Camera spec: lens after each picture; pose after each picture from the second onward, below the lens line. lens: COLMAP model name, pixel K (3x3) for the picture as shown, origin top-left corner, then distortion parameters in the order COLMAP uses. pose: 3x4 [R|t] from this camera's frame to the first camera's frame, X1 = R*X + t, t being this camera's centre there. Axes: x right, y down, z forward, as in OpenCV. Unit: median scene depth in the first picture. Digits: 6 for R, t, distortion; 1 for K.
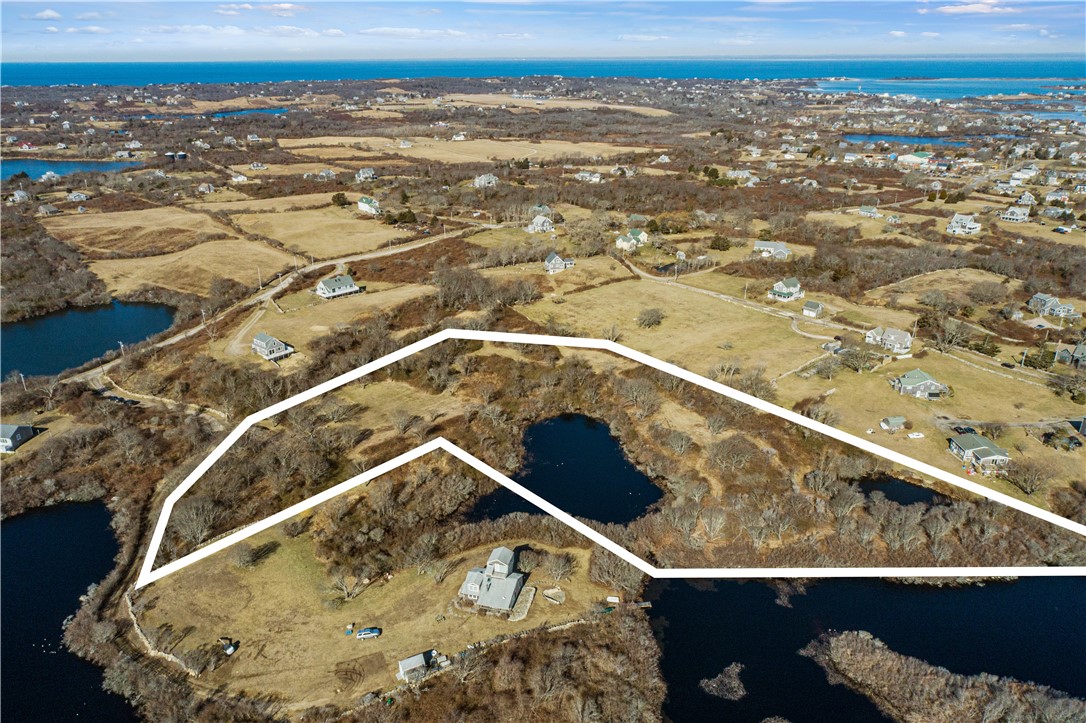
lens RADIAL K [[725.4, 0, 558.2], [0, 725.4, 361.5], [0, 0, 1]] dist [0.001084, 0.007652]
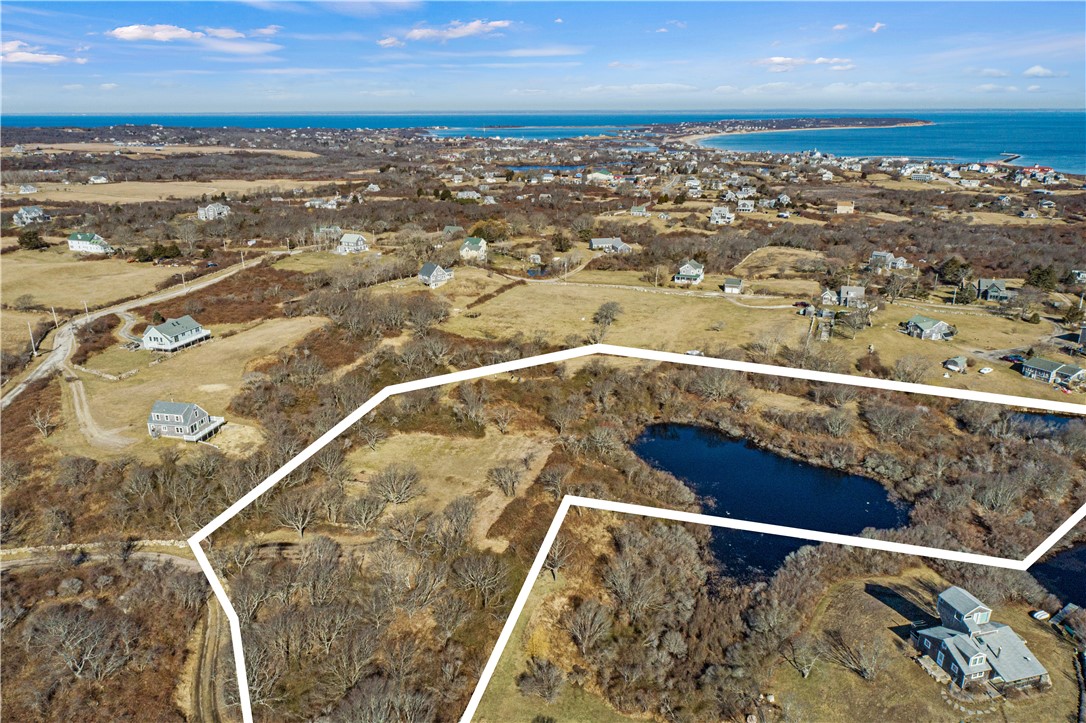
lens RADIAL K [[725.4, 0, 558.2], [0, 725.4, 361.5], [0, 0, 1]] dist [0.001084, 0.007652]
pose [[0.880382, -0.159495, 0.446641, -0.214384], [0.186045, 0.982413, -0.015898, -0.000930], [-0.436250, 0.097091, 0.894572, 0.178171]]
